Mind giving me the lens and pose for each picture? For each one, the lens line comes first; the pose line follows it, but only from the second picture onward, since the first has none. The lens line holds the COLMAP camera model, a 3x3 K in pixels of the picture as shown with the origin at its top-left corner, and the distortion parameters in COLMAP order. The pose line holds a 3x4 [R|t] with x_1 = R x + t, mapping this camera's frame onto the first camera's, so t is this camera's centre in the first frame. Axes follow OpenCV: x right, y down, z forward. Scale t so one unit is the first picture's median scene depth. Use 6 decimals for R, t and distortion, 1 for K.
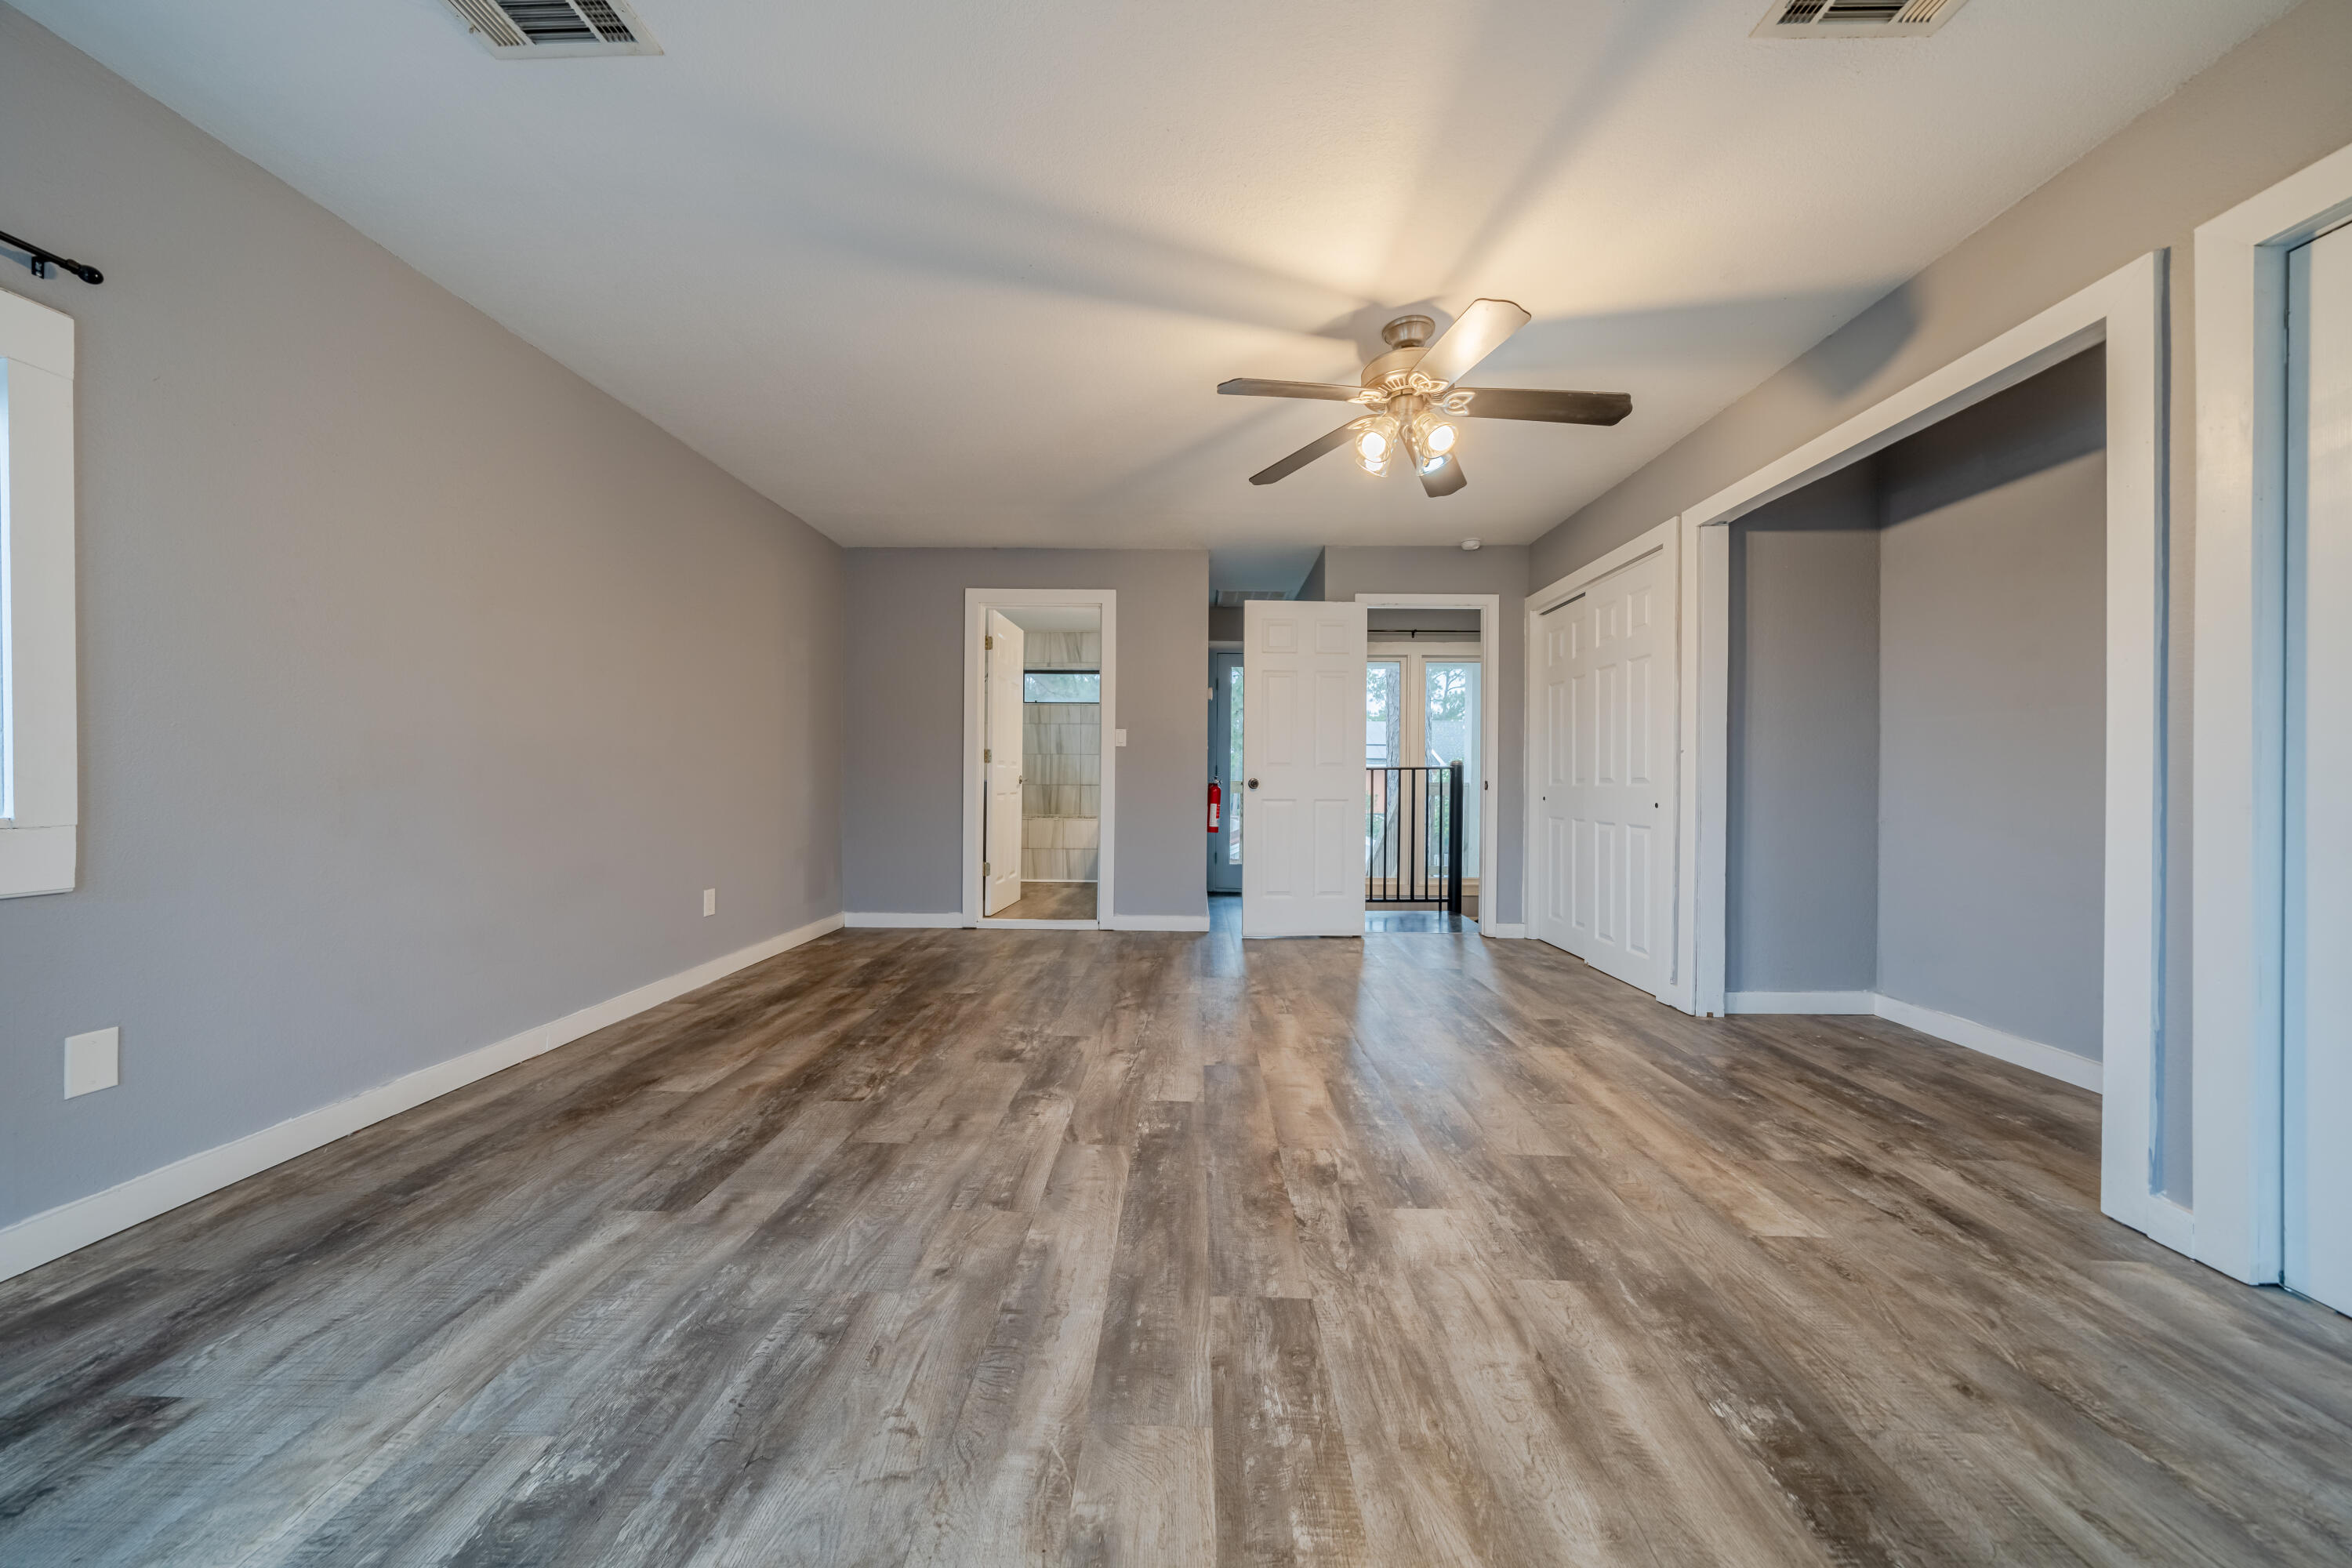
lens RADIAL K [[798.0, 0, 1177.8], [0, 798.0, 778.8], [0, 0, 1]] dist [-0.000566, -0.000023]
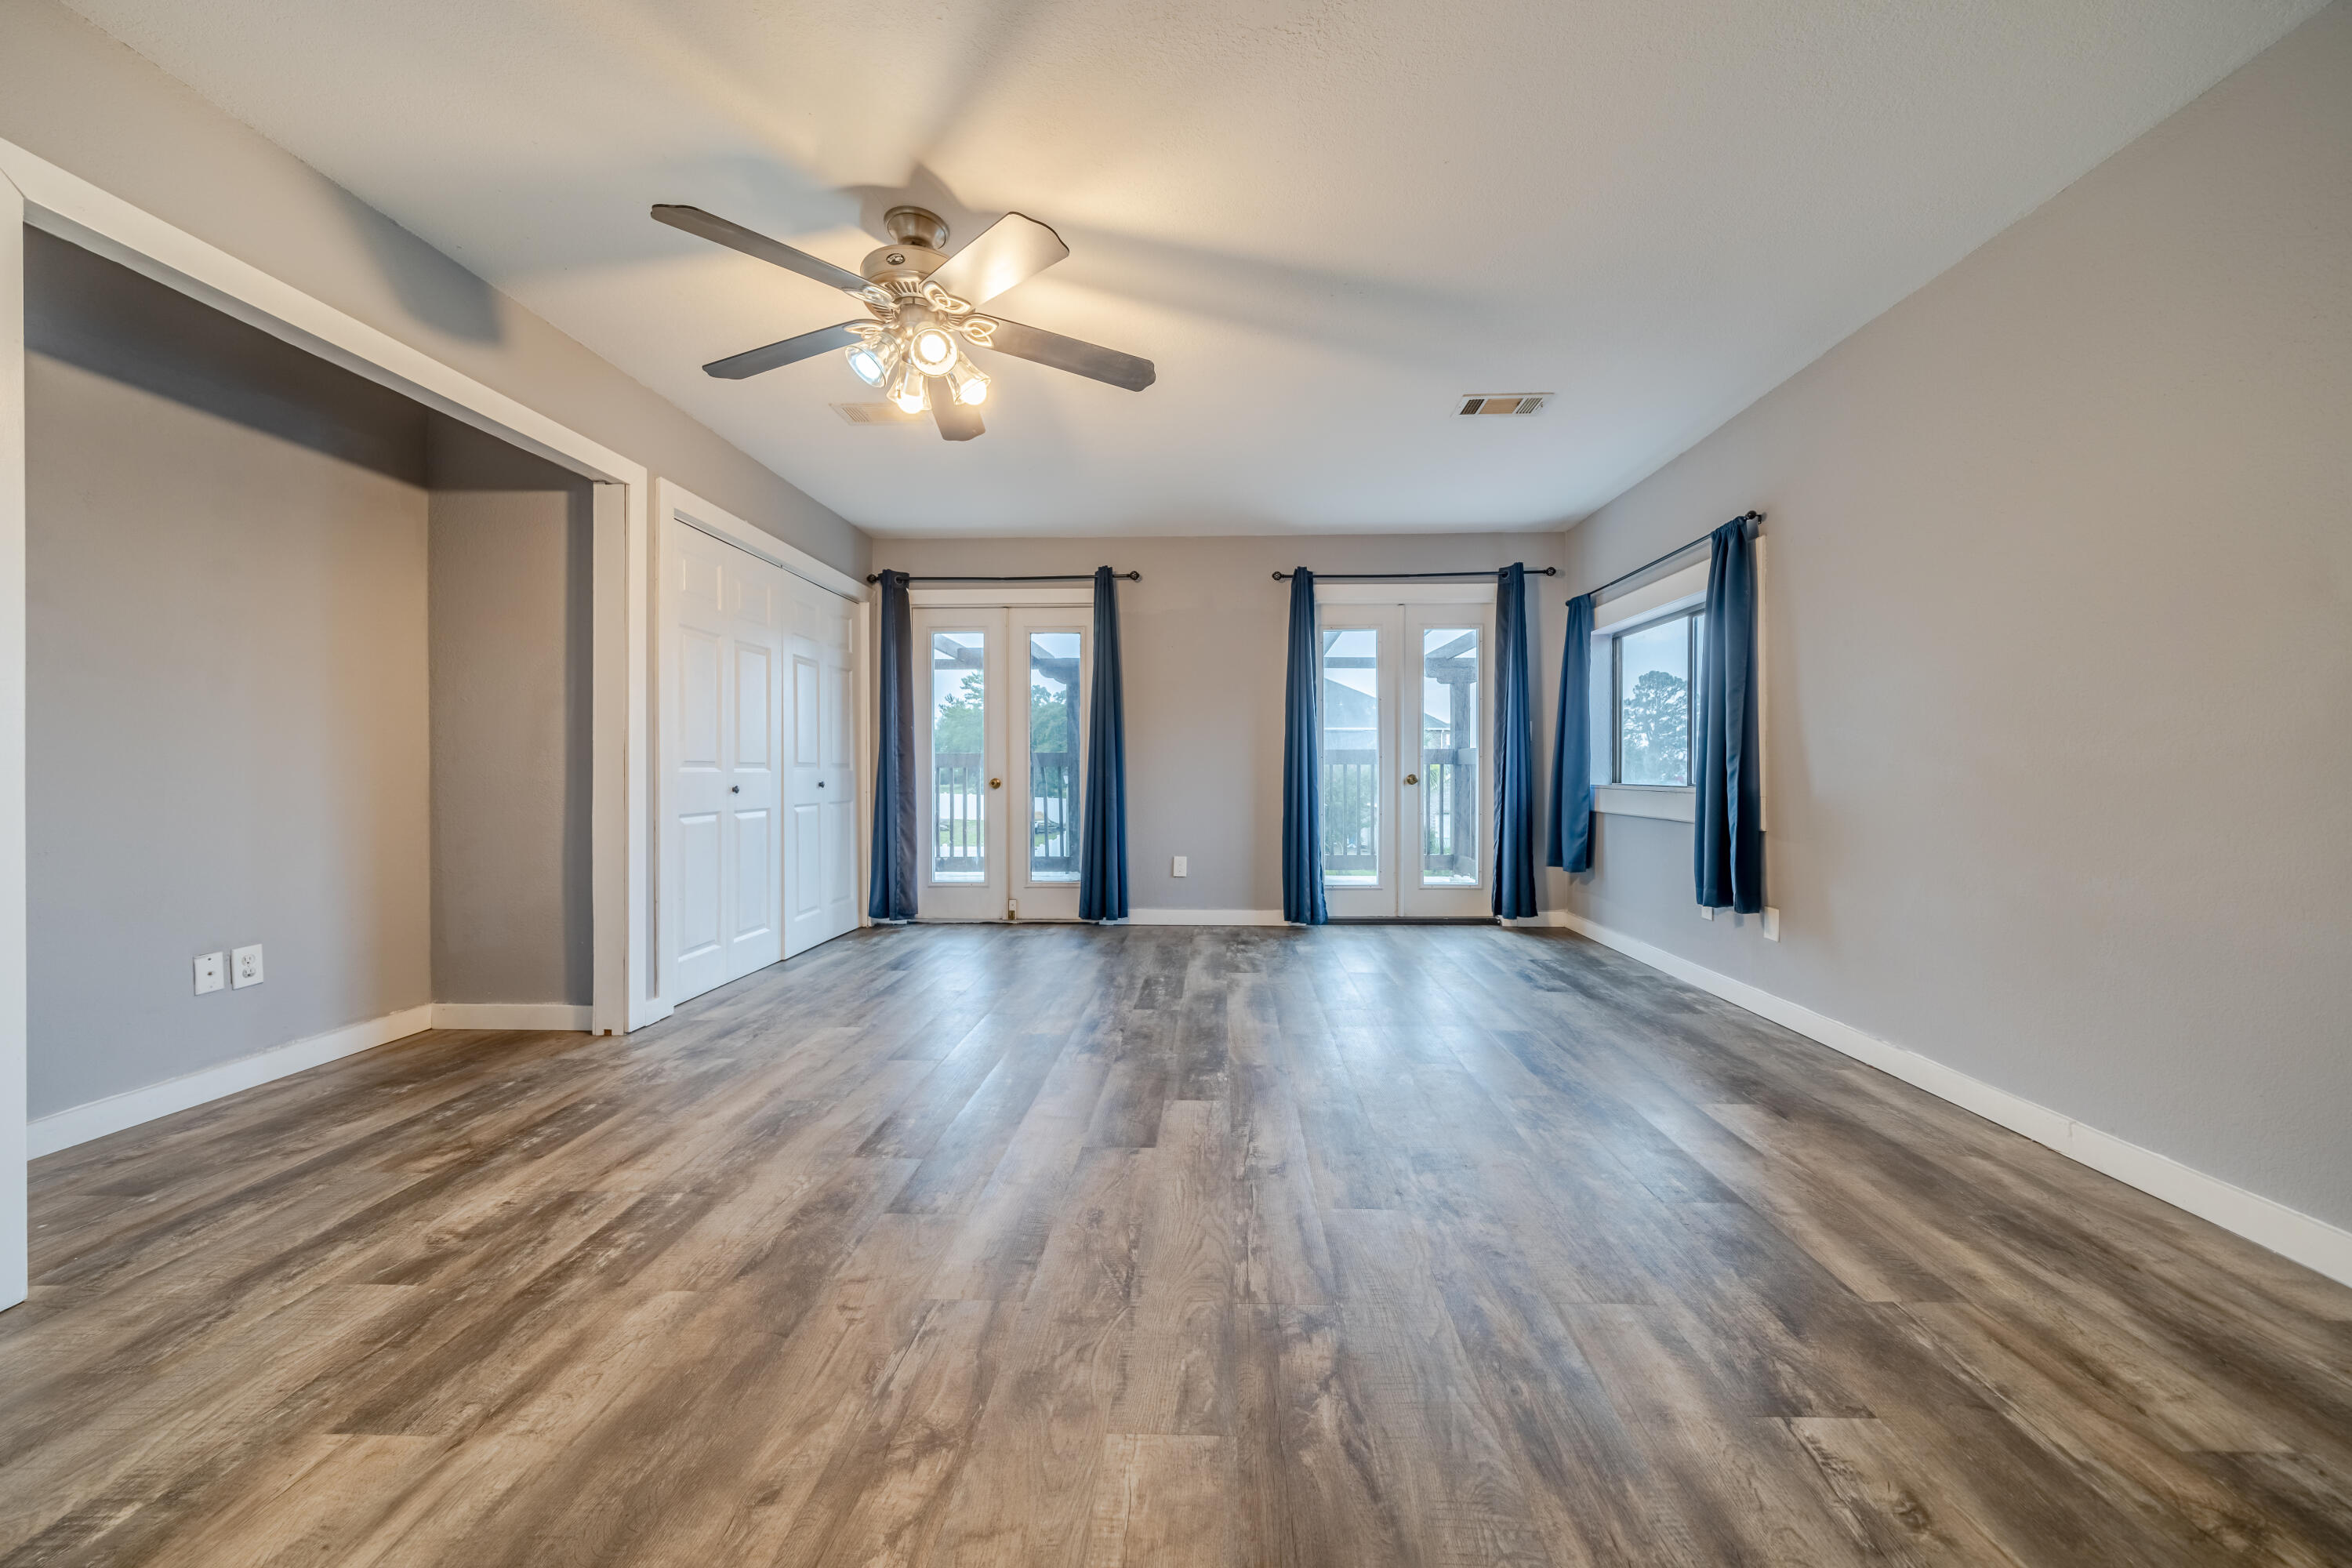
lens RADIAL K [[798.0, 0, 1187.3], [0, 798.0, 772.3], [0, 0, 1]] dist [-0.000566, -0.000023]
pose [[-0.999787, -0.005720, 0.019849, -0.007092], [-0.005641, 0.999976, 0.004046, -0.001343], [-0.019871, 0.003933, -0.999795, 1.158193]]
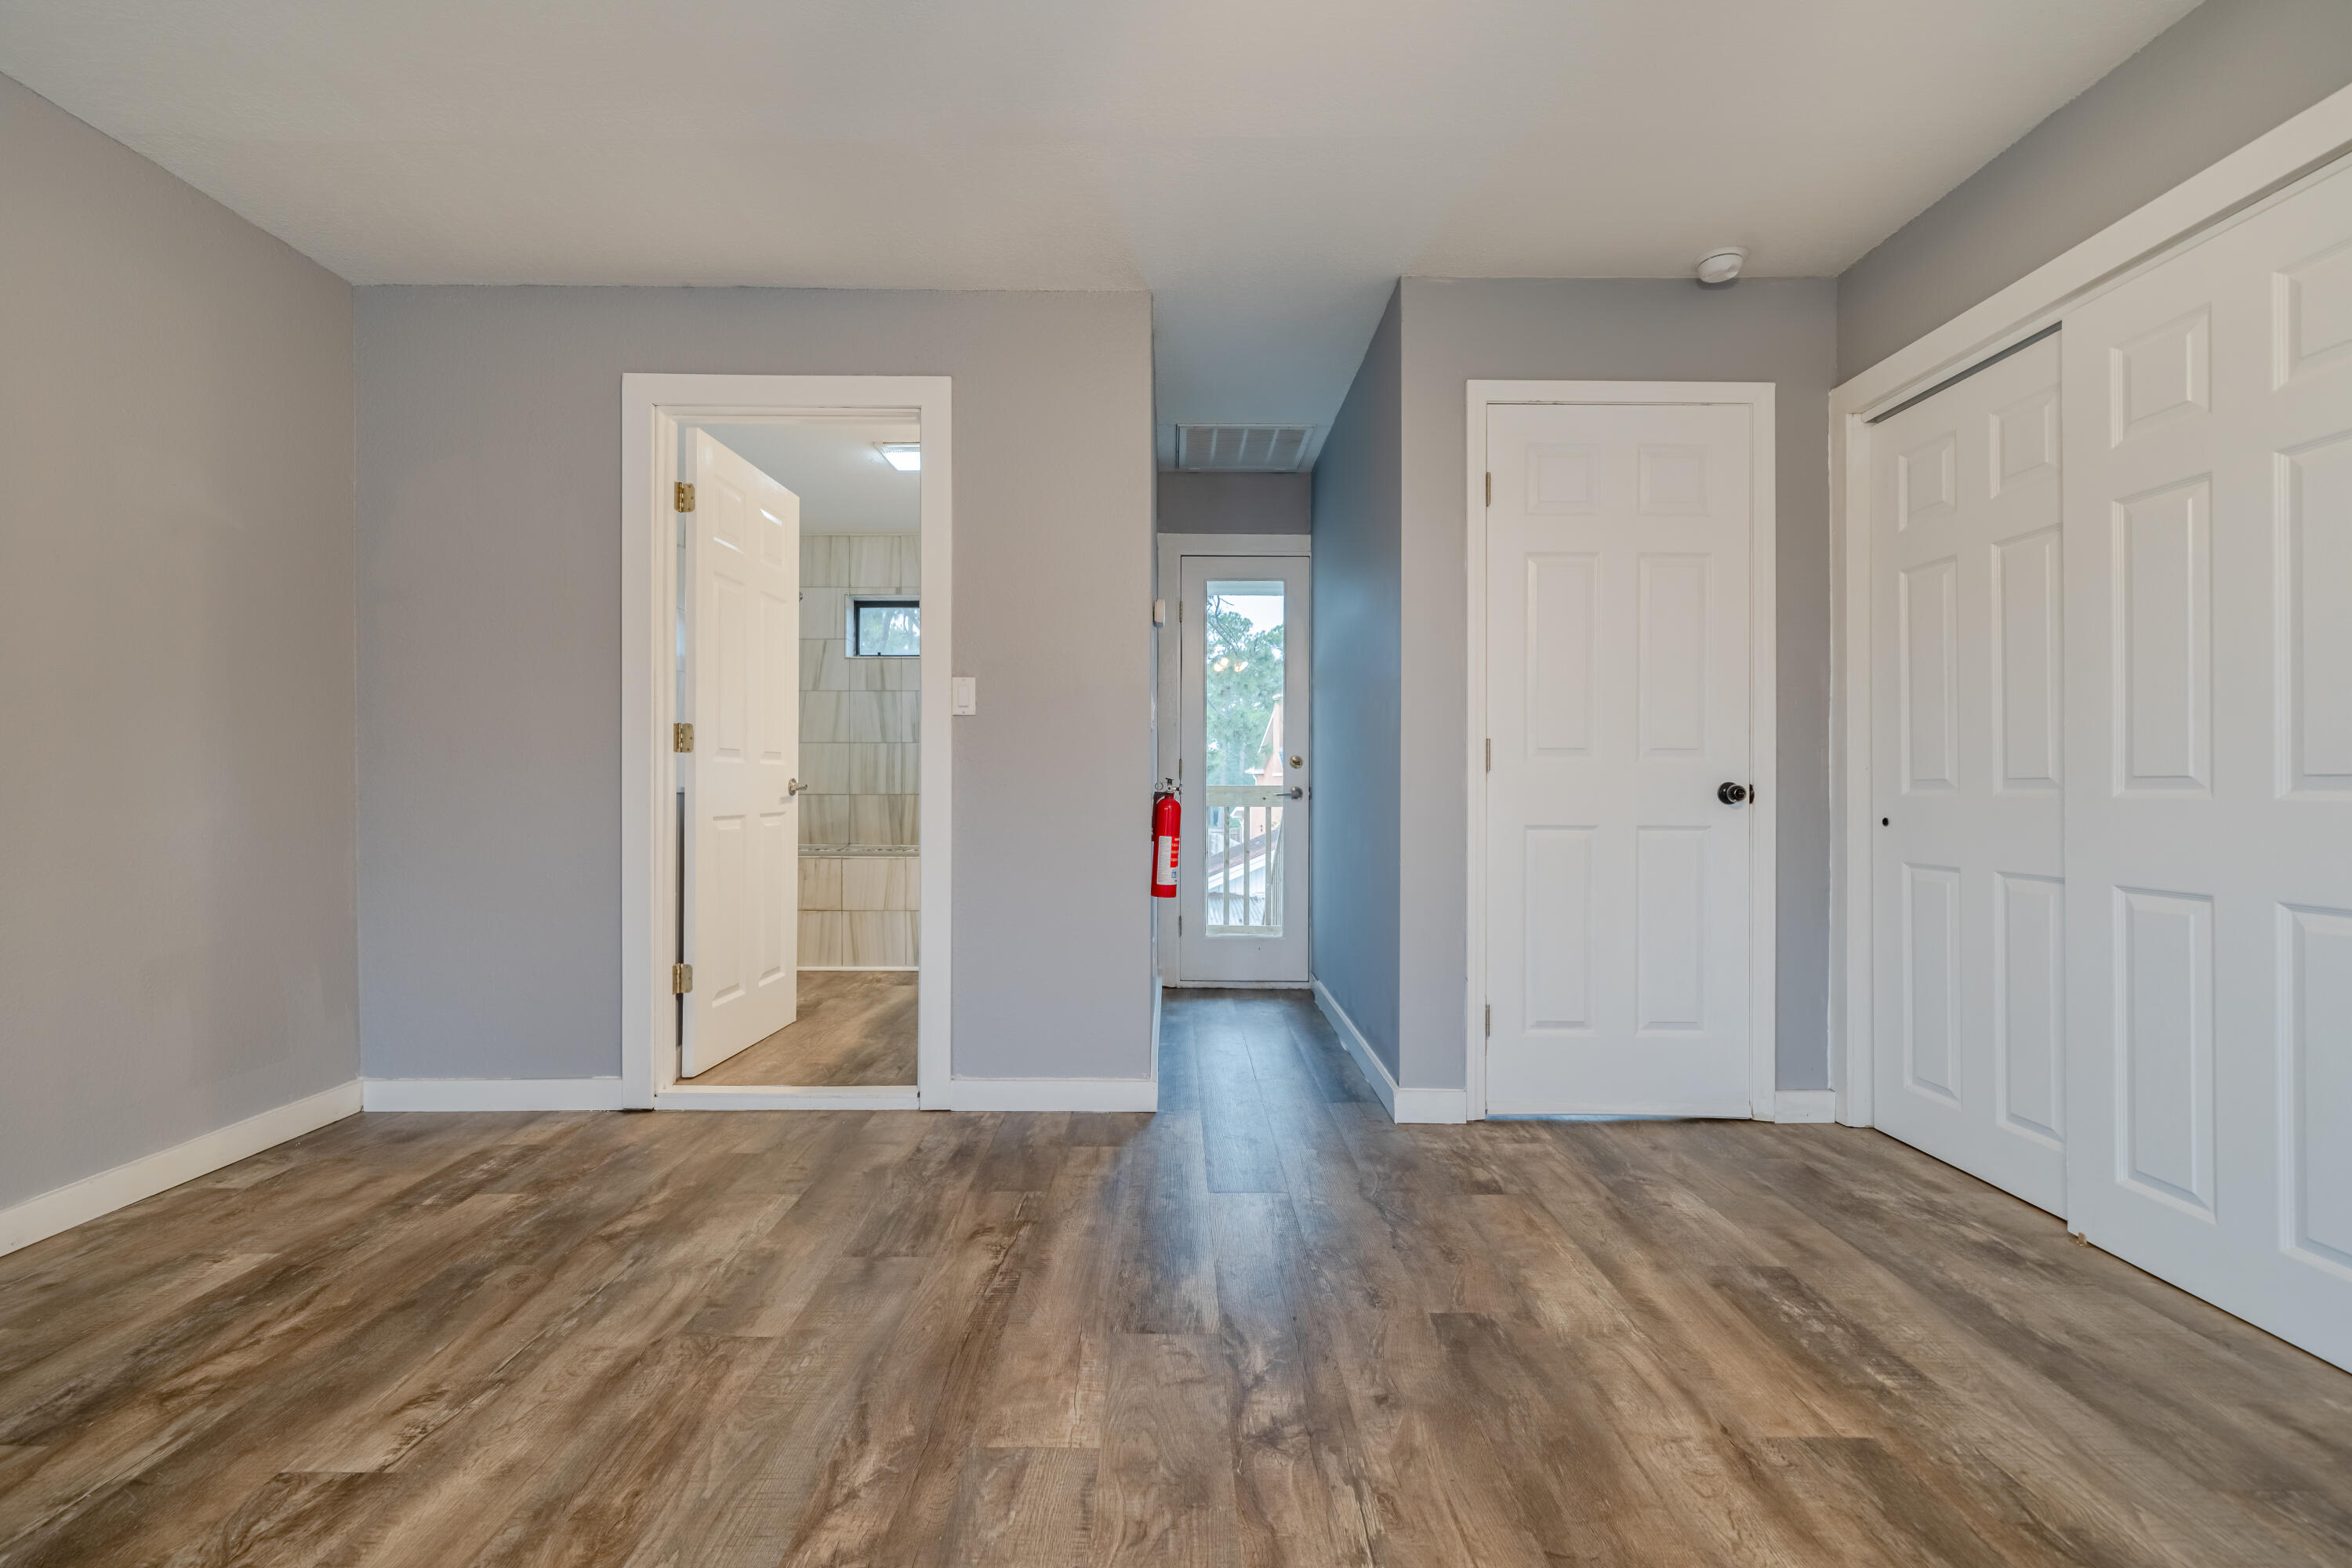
lens RADIAL K [[973.1, 0, 1167.1], [0, 973.1, 783.0], [0, 0, 1]] dist [-0.002627, -0.000169]
pose [[0.999823, -0.006009, 0.017830, 0.045182], [0.006003, 0.999982, 0.000377, -0.000796], [-0.017832, -0.000270, 0.999841, 0.529702]]
